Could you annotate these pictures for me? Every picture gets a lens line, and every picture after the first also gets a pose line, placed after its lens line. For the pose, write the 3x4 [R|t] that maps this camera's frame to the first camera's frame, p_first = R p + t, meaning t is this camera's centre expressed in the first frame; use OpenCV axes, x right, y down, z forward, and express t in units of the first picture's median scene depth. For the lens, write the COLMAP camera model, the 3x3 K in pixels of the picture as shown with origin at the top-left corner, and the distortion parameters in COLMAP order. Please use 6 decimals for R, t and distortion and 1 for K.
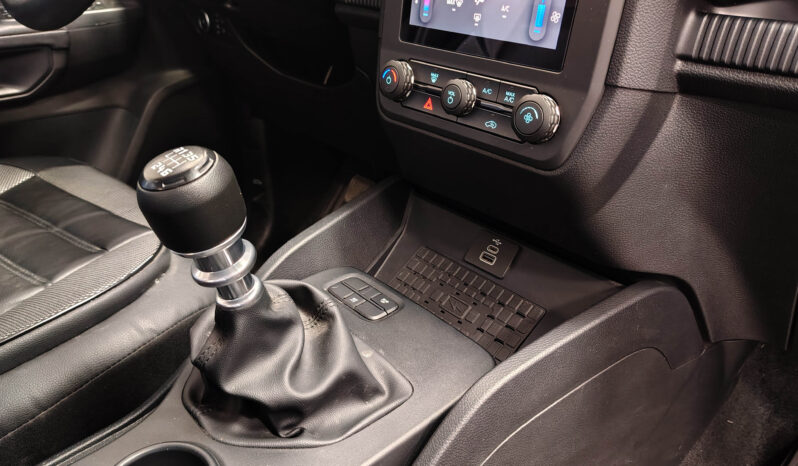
lens RADIAL K [[600.6, 0, 397.2], [0, 600.6, 229.2], [0, 0, 1]] dist [0.022340, -0.015176]
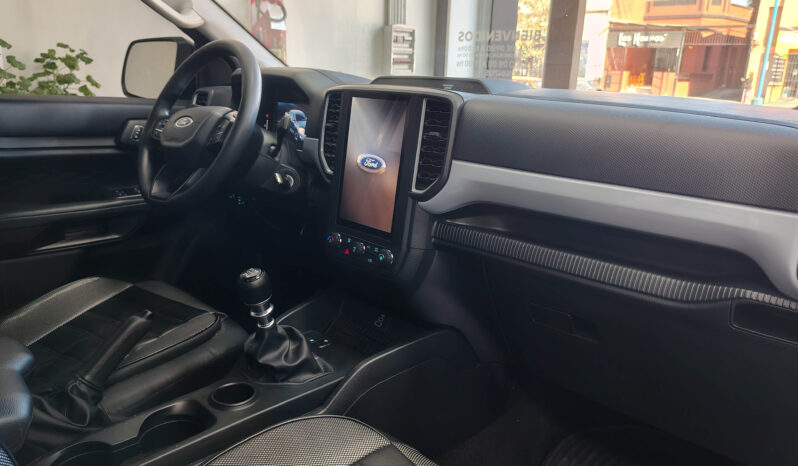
lens RADIAL K [[533.2, 0, 398.6], [0, 533.2, 229.4], [0, 0, 1]] dist [0.012563, -0.001408]
pose [[0.997908, 0.012375, 0.063449, 0.138042], [0.001933, 0.975356, -0.220626, 0.189642], [-0.064616, 0.220287, 0.973292, -1.194960]]
